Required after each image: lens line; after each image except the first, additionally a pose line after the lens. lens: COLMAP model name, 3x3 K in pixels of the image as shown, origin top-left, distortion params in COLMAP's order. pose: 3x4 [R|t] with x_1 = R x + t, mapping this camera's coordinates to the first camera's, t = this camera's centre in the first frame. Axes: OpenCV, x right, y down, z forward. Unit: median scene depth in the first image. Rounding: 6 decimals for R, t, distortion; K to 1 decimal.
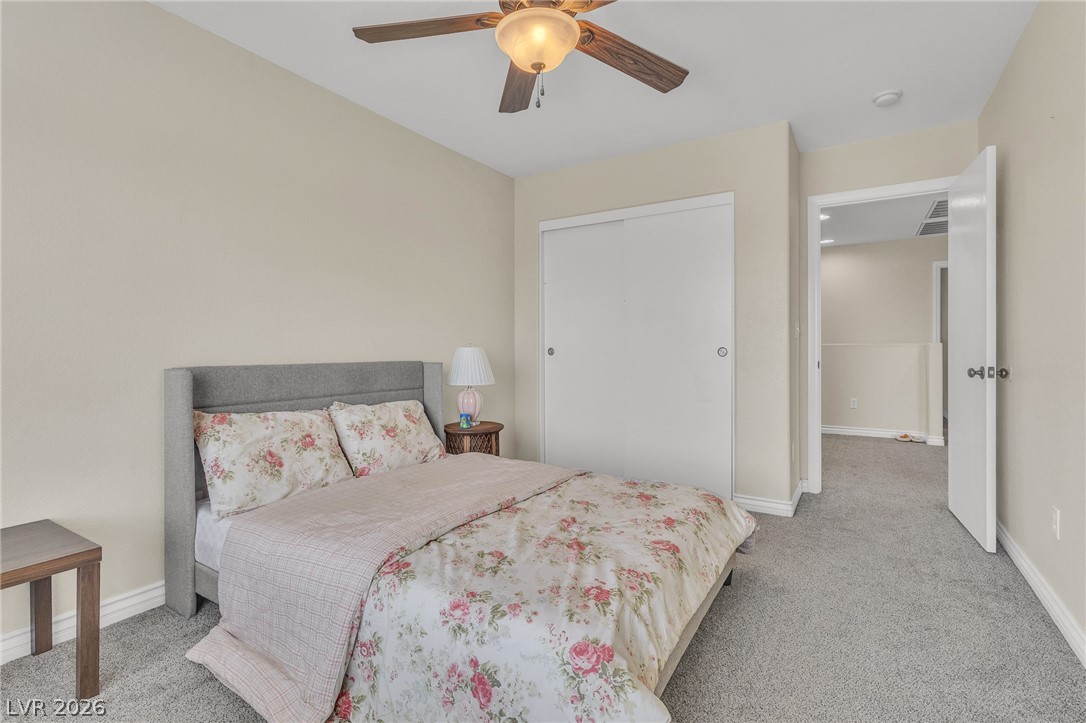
lens RADIAL K [[516.4, 0, 543.4], [0, 516.4, 354.2], [0, 0, 1]] dist [0.004625, 0.001587]
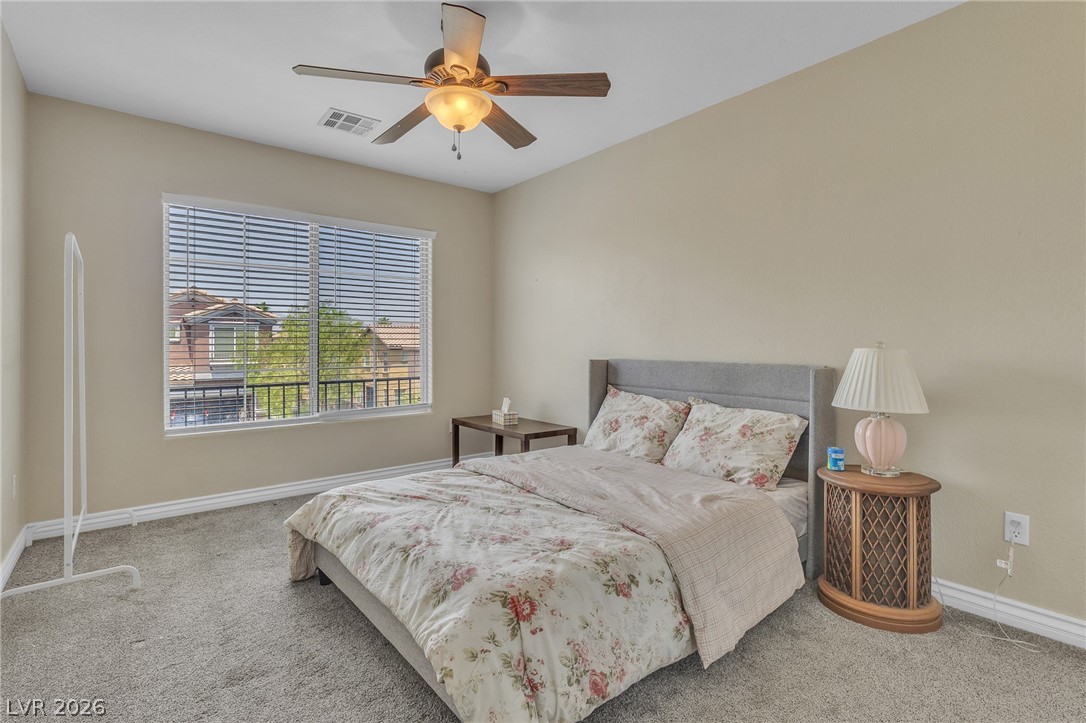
lens RADIAL K [[516.4, 0, 539.1], [0, 516.4, 340.3], [0, 0, 1]] dist [0.004625, 0.001587]
pose [[-0.335963, -0.008908, -0.941833, 0.871572], [-0.013551, 0.999897, -0.004623, -0.022784], [0.941778, 0.011210, -0.336050, 1.239148]]
